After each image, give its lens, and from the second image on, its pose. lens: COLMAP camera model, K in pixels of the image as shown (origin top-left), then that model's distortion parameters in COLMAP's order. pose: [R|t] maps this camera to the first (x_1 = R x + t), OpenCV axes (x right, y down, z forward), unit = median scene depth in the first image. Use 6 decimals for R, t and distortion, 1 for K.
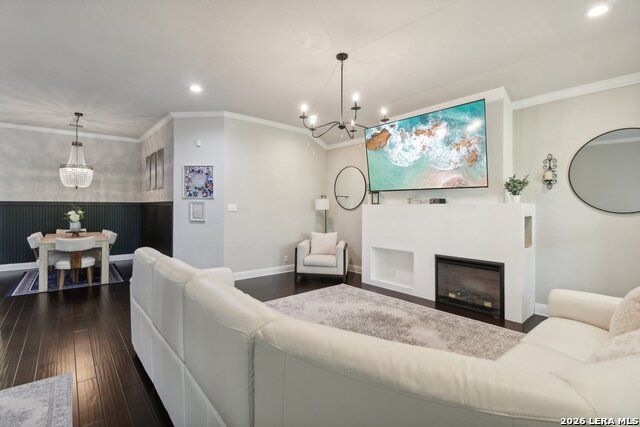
lens RADIAL K [[295.9, 0, 314.7], [0, 295.9, 209.0], [0, 0, 1]] dist [0.013350, -0.010314]
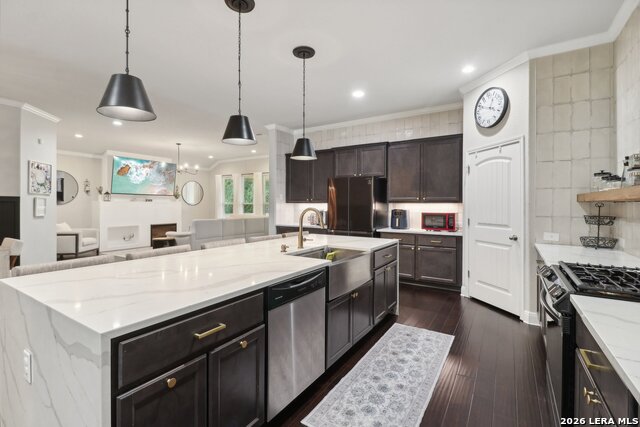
lens RADIAL K [[295.9, 0, 313.2], [0, 295.9, 205.8], [0, 0, 1]] dist [0.013350, -0.010314]
pose [[-0.294383, -0.008683, 0.955648, -1.735757], [0.006867, 0.999914, 0.011201, -0.002402], [-0.955663, 0.009860, -0.294298, 0.414959]]
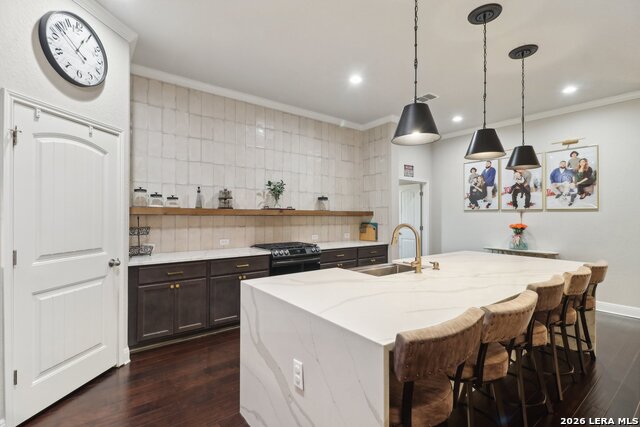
lens RADIAL K [[295.9, 0, 312.5], [0, 295.9, 213.3], [0, 0, 1]] dist [0.013350, -0.010314]
pose [[-0.056067, -0.015545, -0.998306, -0.741793], [-0.015000, 0.999779, -0.014725, 0.000343], [0.998314, 0.014149, -0.056288, 0.135897]]
